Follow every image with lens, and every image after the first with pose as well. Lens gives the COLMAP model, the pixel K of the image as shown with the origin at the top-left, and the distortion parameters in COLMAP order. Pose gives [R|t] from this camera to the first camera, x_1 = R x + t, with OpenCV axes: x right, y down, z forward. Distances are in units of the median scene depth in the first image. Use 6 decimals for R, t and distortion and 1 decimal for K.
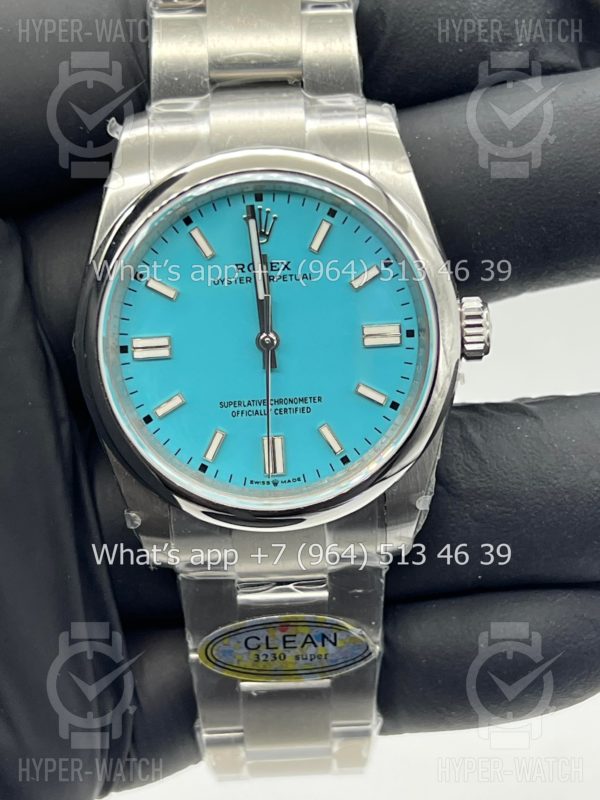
lens RADIAL K [[1731.3, 0, 299.2], [0, 1731.3, 382.5], [0, 0, 1]] dist [0.254433, -0.403658]
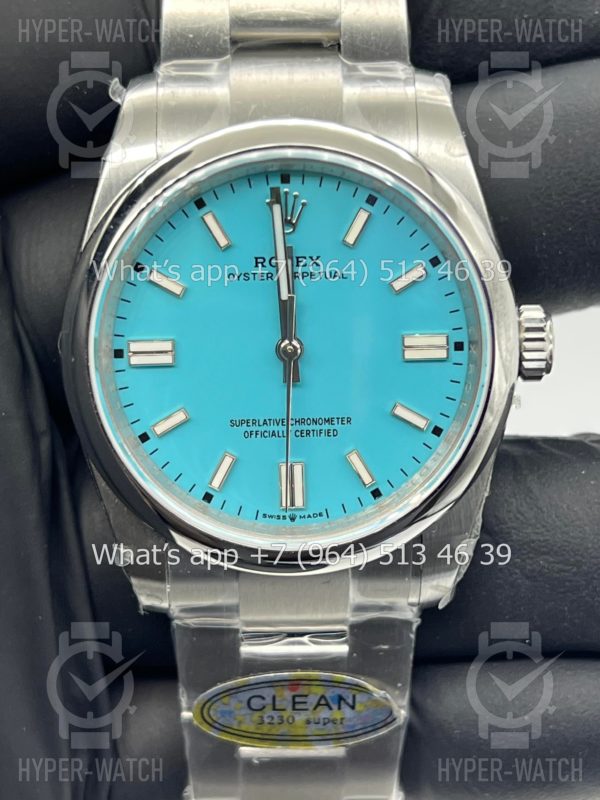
lens RADIAL K [[1731.3, 0, 299.2], [0, 1731.3, 382.5], [0, 0, 1]] dist [0.254433, -0.403658]
pose [[0.999351, 0.033998, 0.011913, -0.022920], [-0.033961, 0.999418, -0.003287, -0.005235], [-0.012018, 0.002880, 0.999924, 0.155969]]
